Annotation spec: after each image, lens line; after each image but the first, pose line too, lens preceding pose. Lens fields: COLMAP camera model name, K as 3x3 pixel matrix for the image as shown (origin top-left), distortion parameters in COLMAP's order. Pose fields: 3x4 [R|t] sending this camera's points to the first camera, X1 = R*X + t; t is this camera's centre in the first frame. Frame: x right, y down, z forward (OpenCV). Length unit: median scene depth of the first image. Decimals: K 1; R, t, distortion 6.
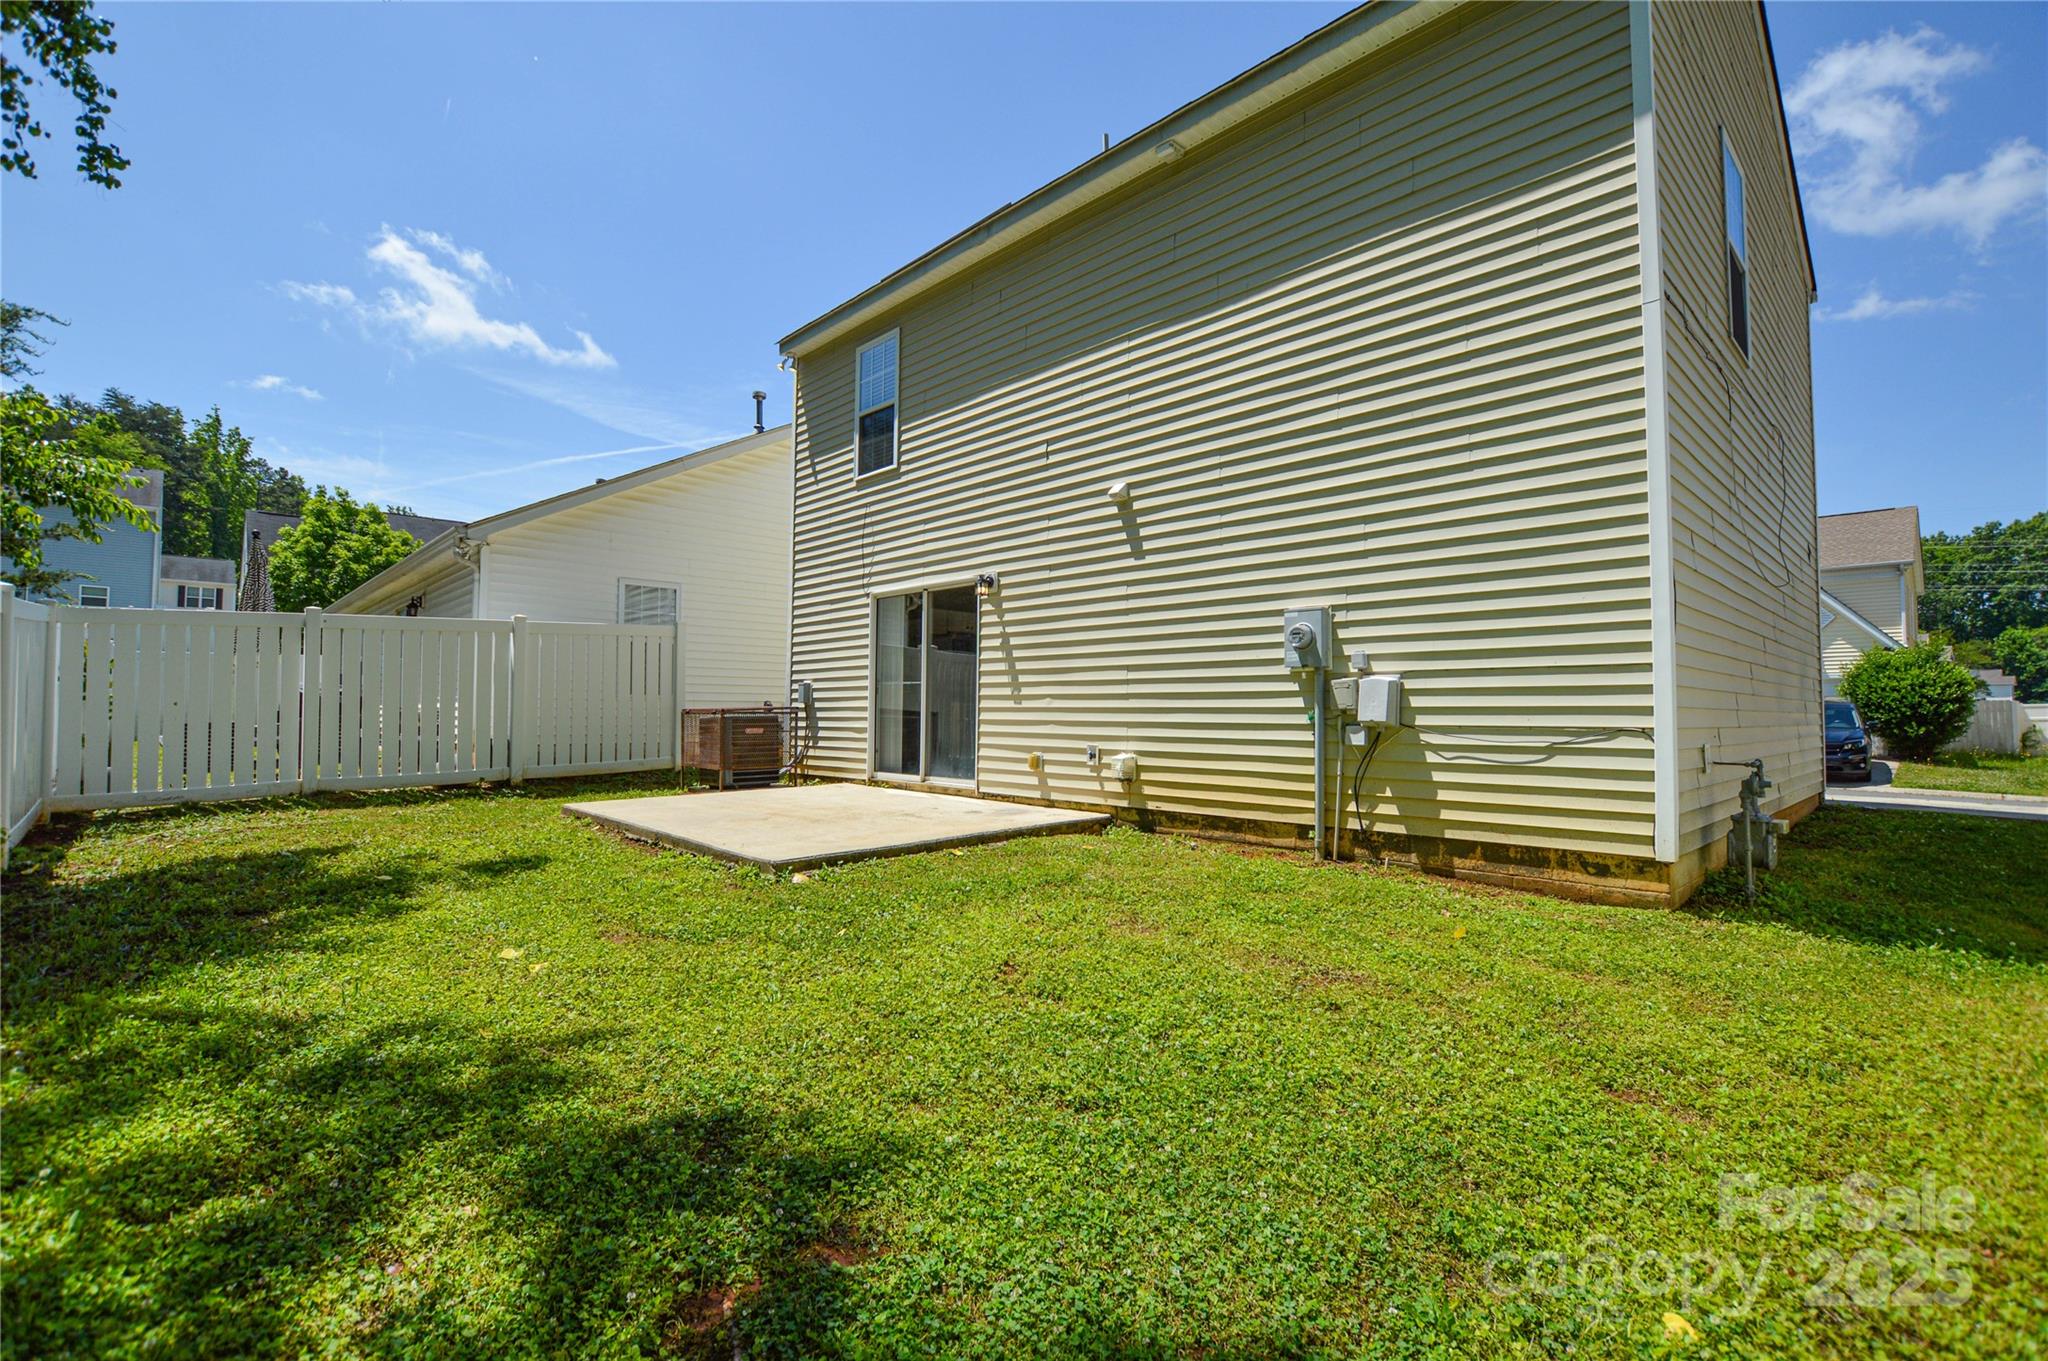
lens RADIAL K [[913.8, 0, 1015.8], [0, 913.8, 674.2], [0, 0, 1]] dist [-0.026326, 0.001200]
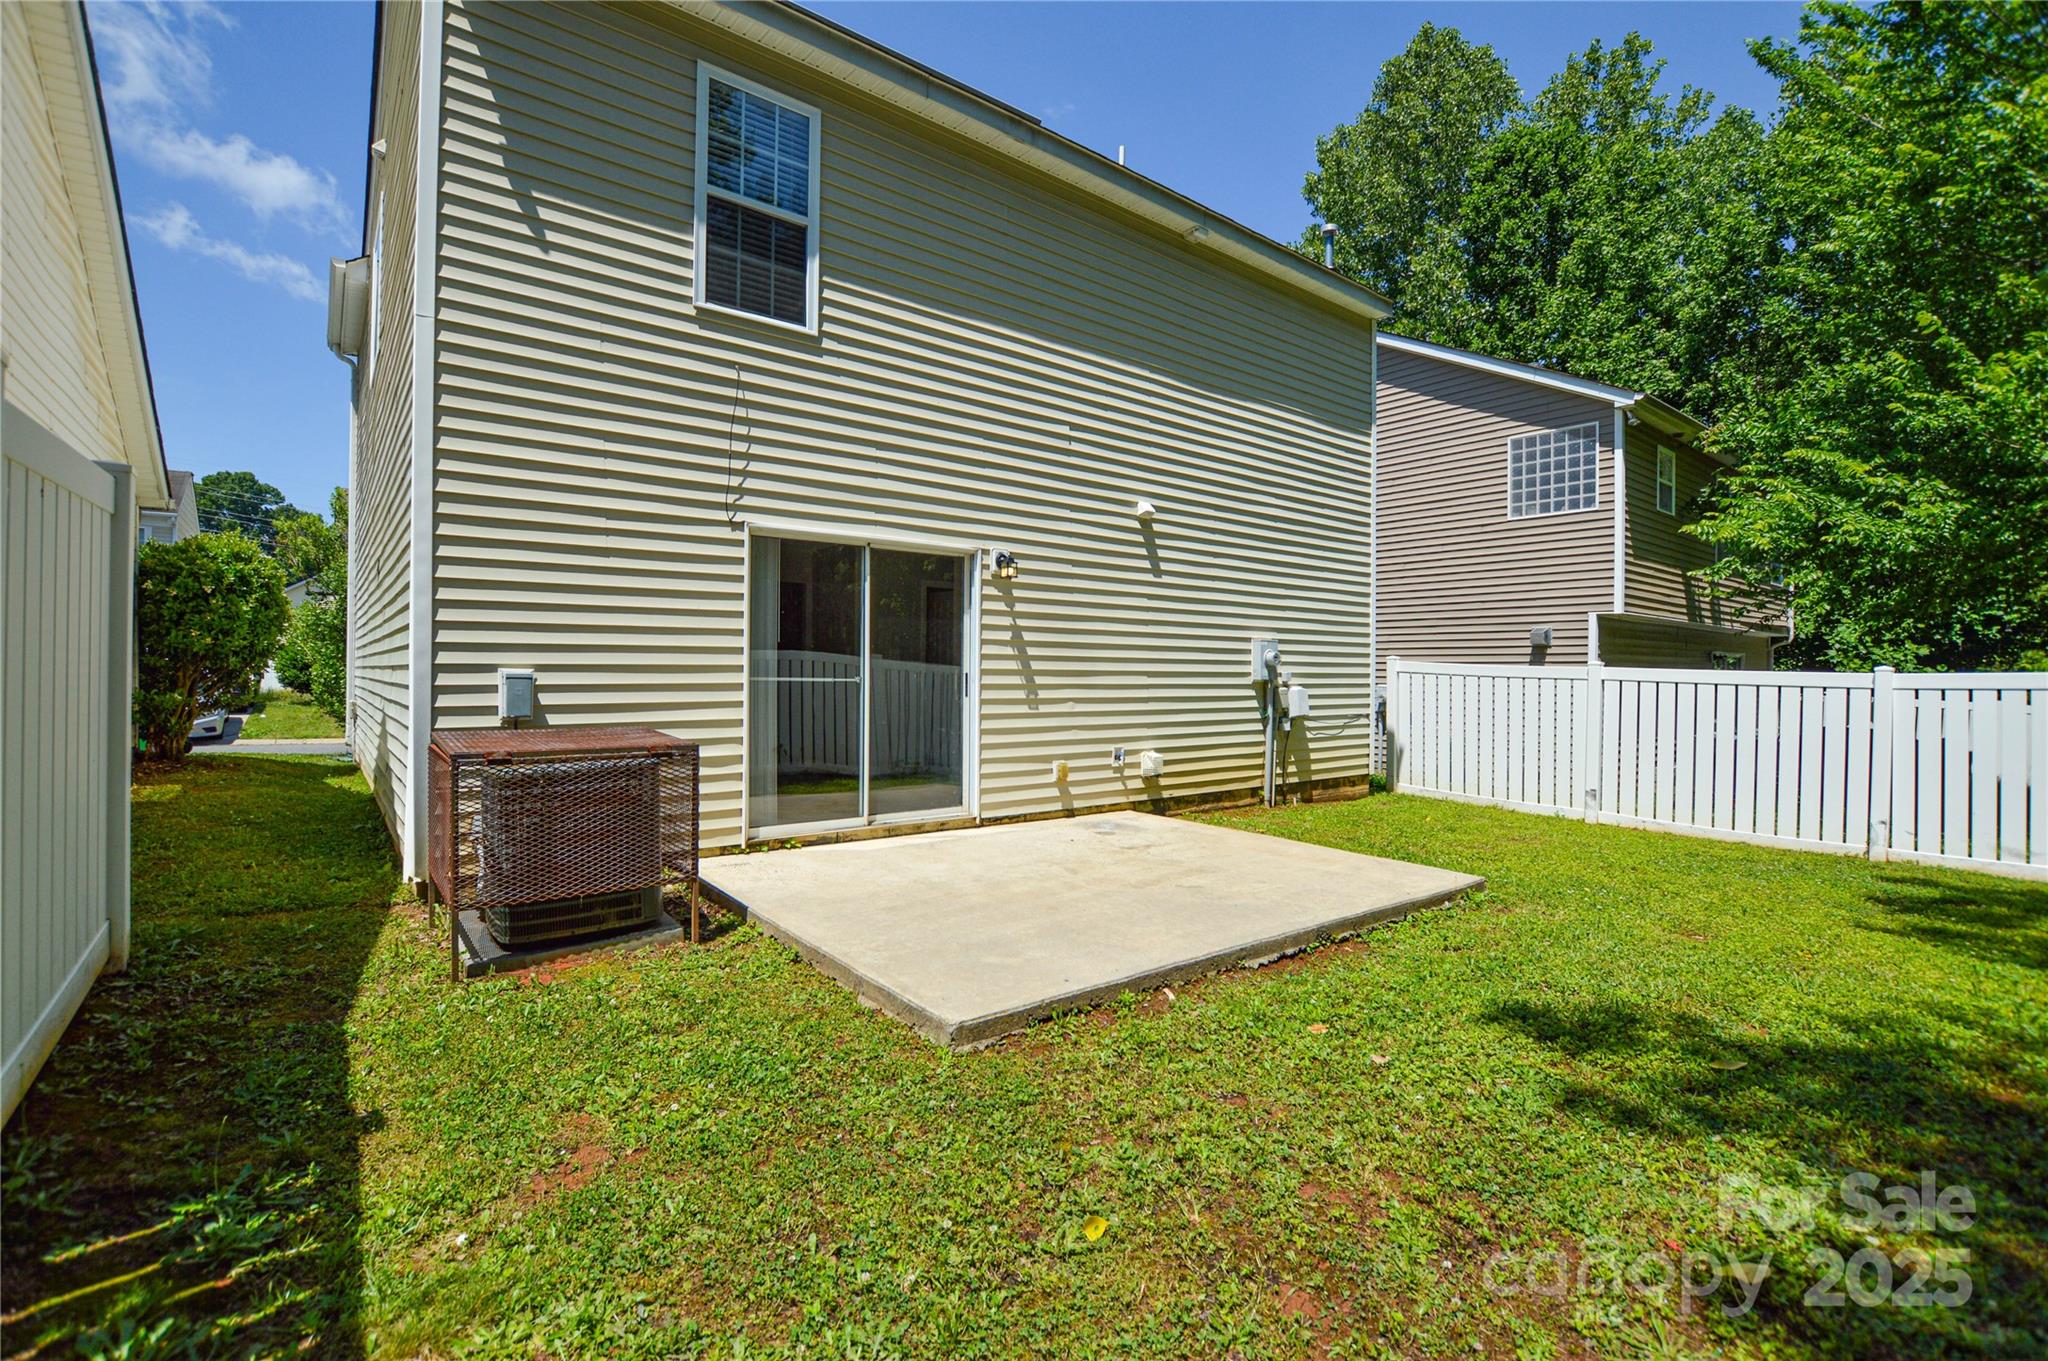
lens RADIAL K [[913.8, 0, 1005.7], [0, 913.8, 672.9], [0, 0, 1]] dist [-0.026326, 0.001200]
pose [[0.096013, -0.006155, 0.995361, -0.958824], [-0.049738, 0.998702, 0.010973, -0.011326], [-0.994137, -0.050561, 0.095582, 1.033880]]
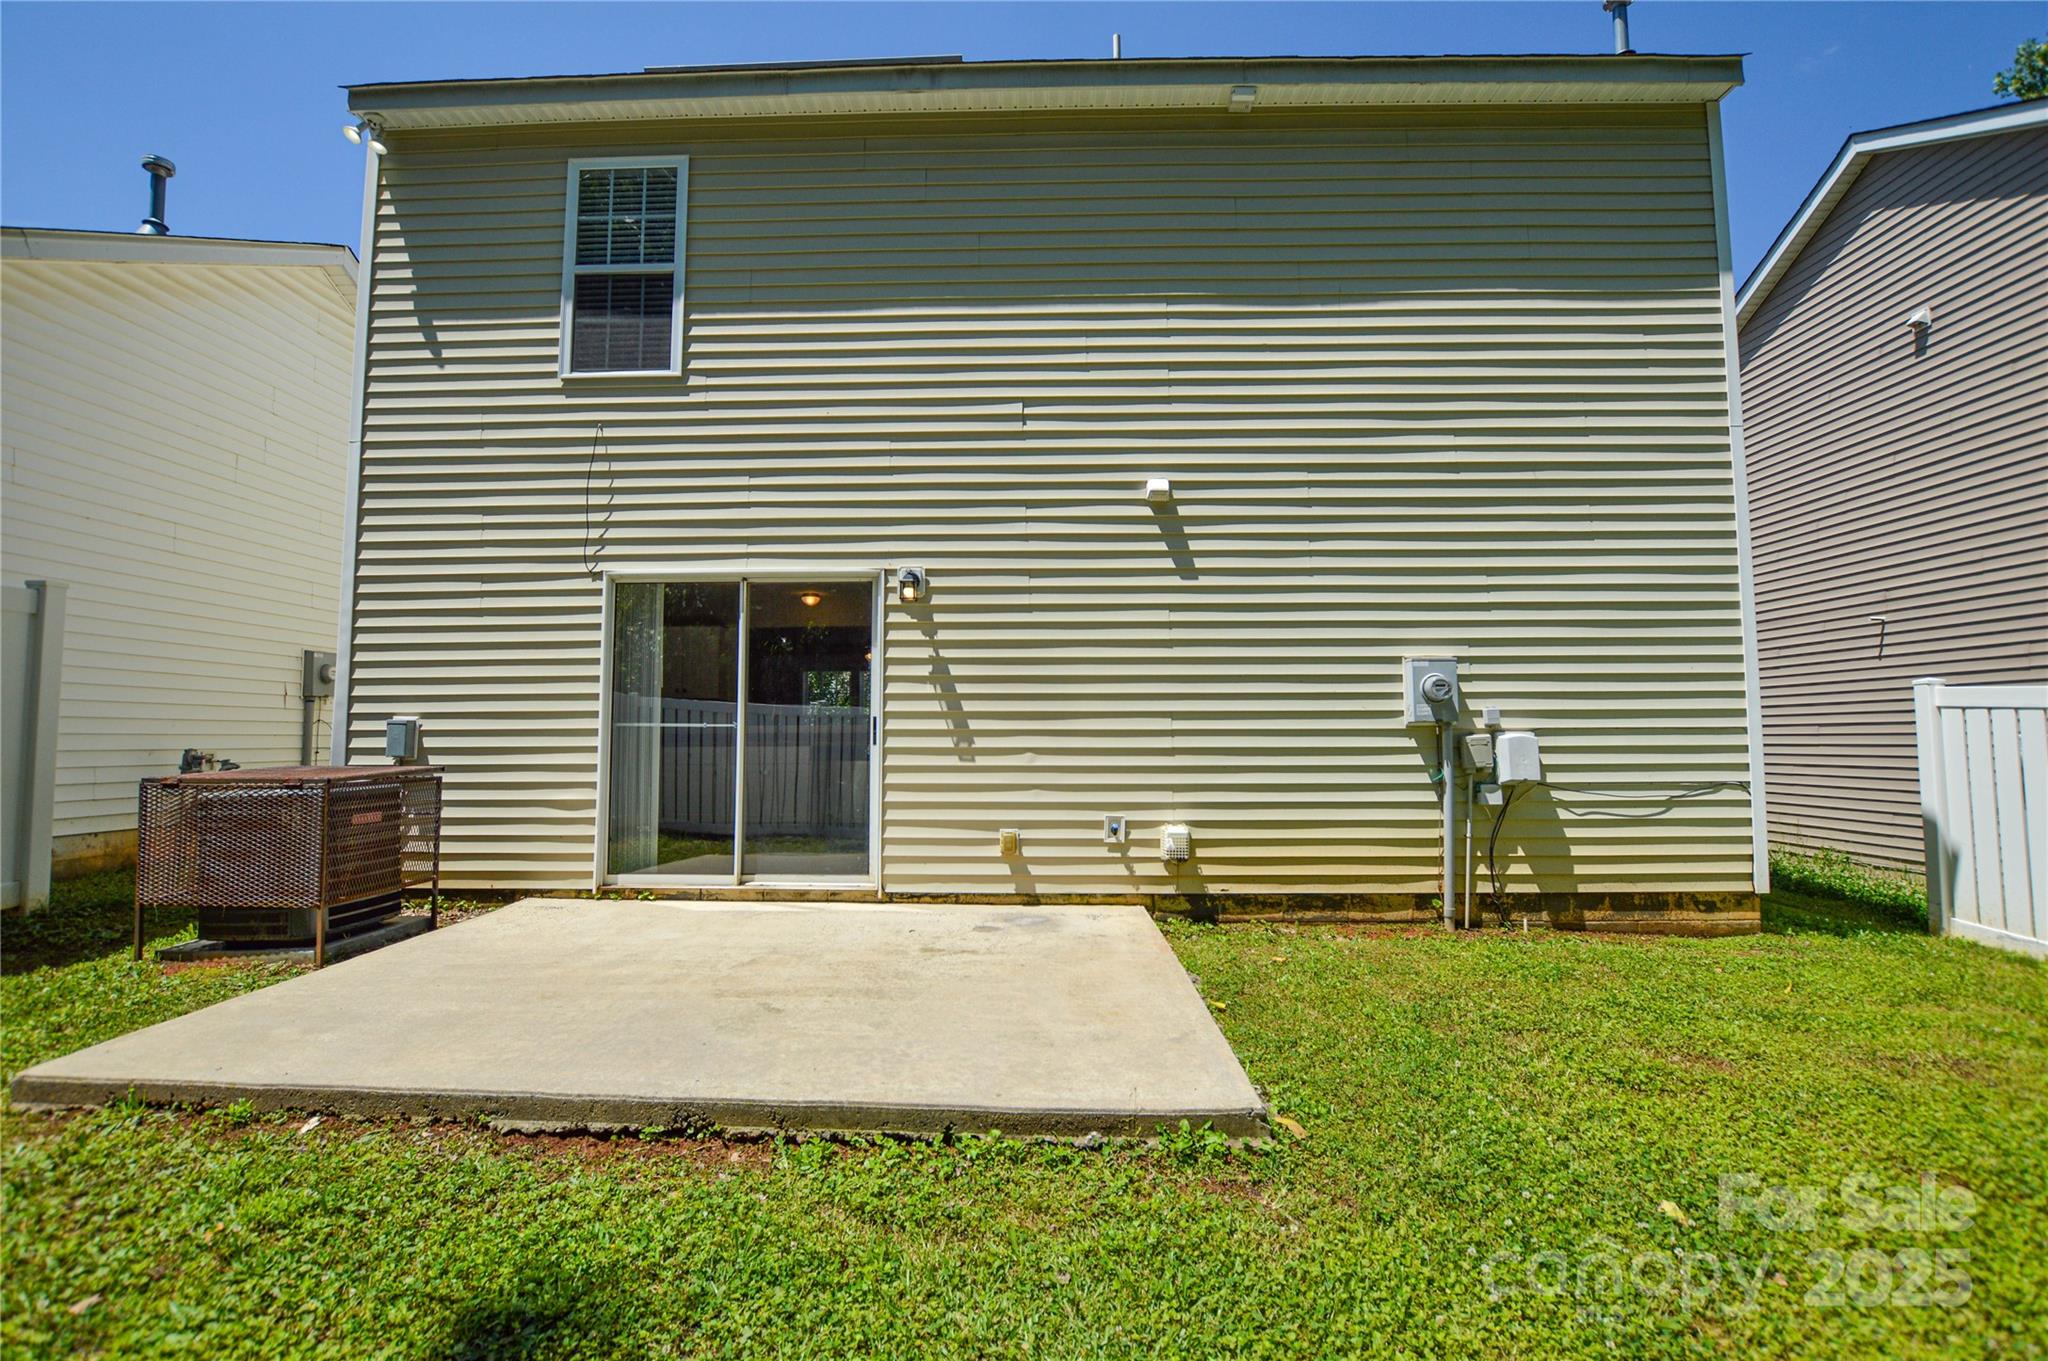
lens RADIAL K [[913.8, 0, 1025.3], [0, 913.8, 680.7], [0, 0, 1]] dist [-0.026326, 0.001200]
pose [[0.707972, 0.039048, 0.705161, -0.505104], [-0.023739, 0.999222, -0.031498, -0.008430], [-0.705842, 0.005560, 0.708348, 0.518395]]
